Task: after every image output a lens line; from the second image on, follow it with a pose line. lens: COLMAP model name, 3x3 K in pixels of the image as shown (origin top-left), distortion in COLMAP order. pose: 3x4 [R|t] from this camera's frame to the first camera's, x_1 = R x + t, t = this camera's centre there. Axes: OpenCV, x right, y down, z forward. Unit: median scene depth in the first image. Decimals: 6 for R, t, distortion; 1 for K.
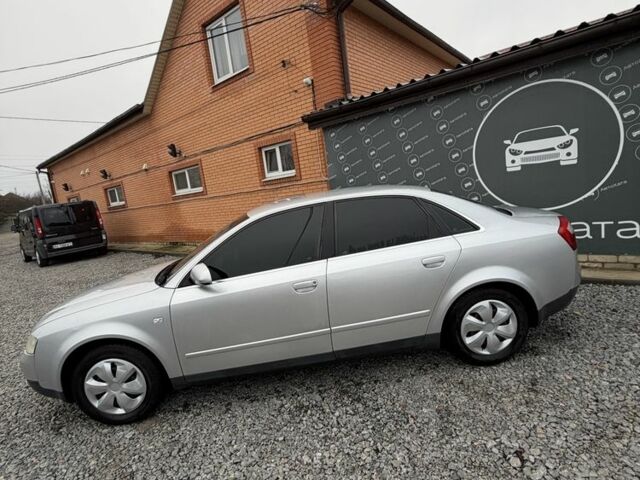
lens RADIAL K [[333.6, 0, 320.0], [0, 333.6, 240.0], [0, 0, 1]] dist [-0.005493, -0.000486]
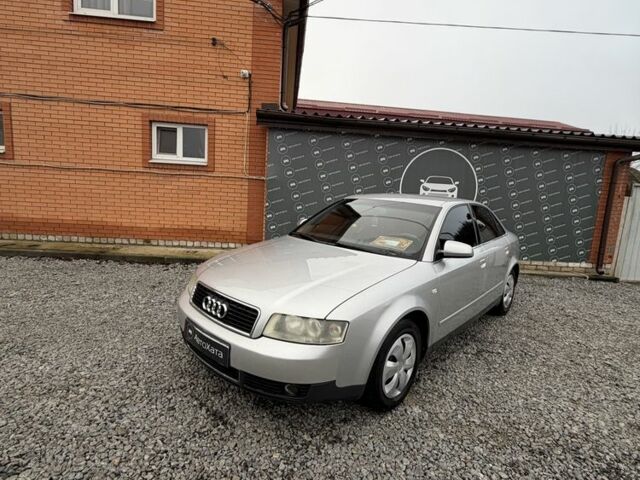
lens RADIAL K [[333.6, 0, 320.0], [0, 333.6, 240.0], [0, 0, 1]] dist [-0.005493, -0.000486]
pose [[0.711357, 0.074543, 0.698867, -0.700280], [-0.041341, 0.997076, -0.064271, 0.076009], [-0.701614, 0.016828, 0.712358, 0.230890]]
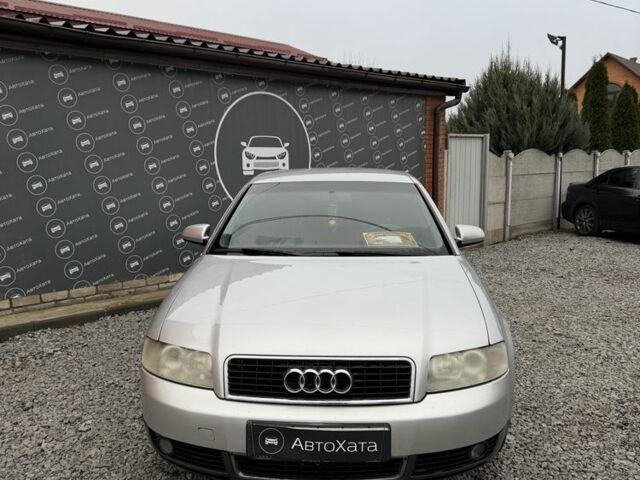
lens RADIAL K [[595.3, 0, 320.0], [0, 595.3, 240.0], [0, 0, 1]] dist [0.097453, -0.023269]
pose [[0.107840, 0.002047, 0.994166, -0.971248], [0.158079, 0.987240, -0.019180, 0.036295], [-0.981520, 0.159225, 0.106141, 0.577389]]
